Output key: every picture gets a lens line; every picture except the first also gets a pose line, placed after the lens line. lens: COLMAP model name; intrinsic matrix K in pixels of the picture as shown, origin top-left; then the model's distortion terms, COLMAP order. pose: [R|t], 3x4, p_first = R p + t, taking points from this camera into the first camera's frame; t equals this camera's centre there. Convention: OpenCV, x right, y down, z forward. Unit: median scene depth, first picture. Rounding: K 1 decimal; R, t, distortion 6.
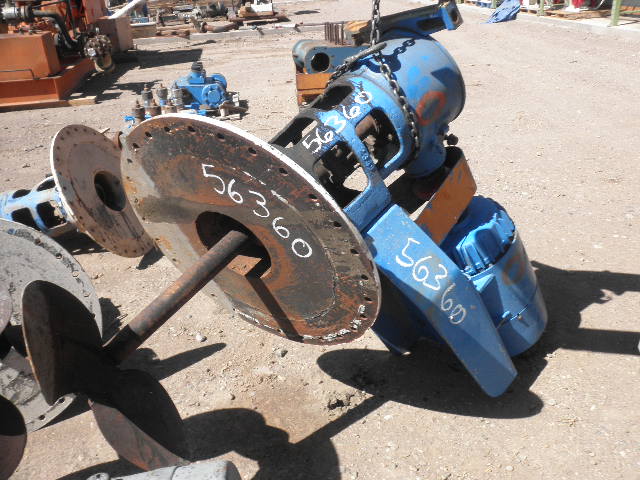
lens RADIAL K [[642.1, 0, 321.3], [0, 642.1, 240.0], [0, 0, 1]] dist [-0.024407, 0.000000]
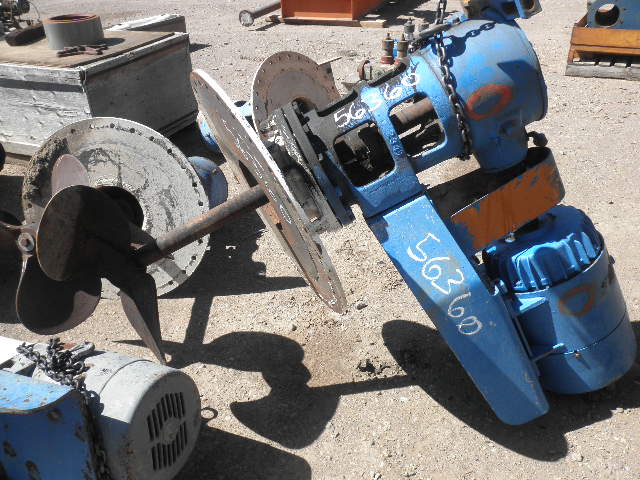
lens RADIAL K [[642.1, 0, 318.0], [0, 642.1, 240.1], [0, 0, 1]] dist [-0.024407, 0.000000]
pose [[0.842008, 0.280056, -0.461075, 0.433676], [-0.224510, 0.959074, 0.172545, -0.119109], [0.490528, -0.041768, 0.870424, 0.081339]]
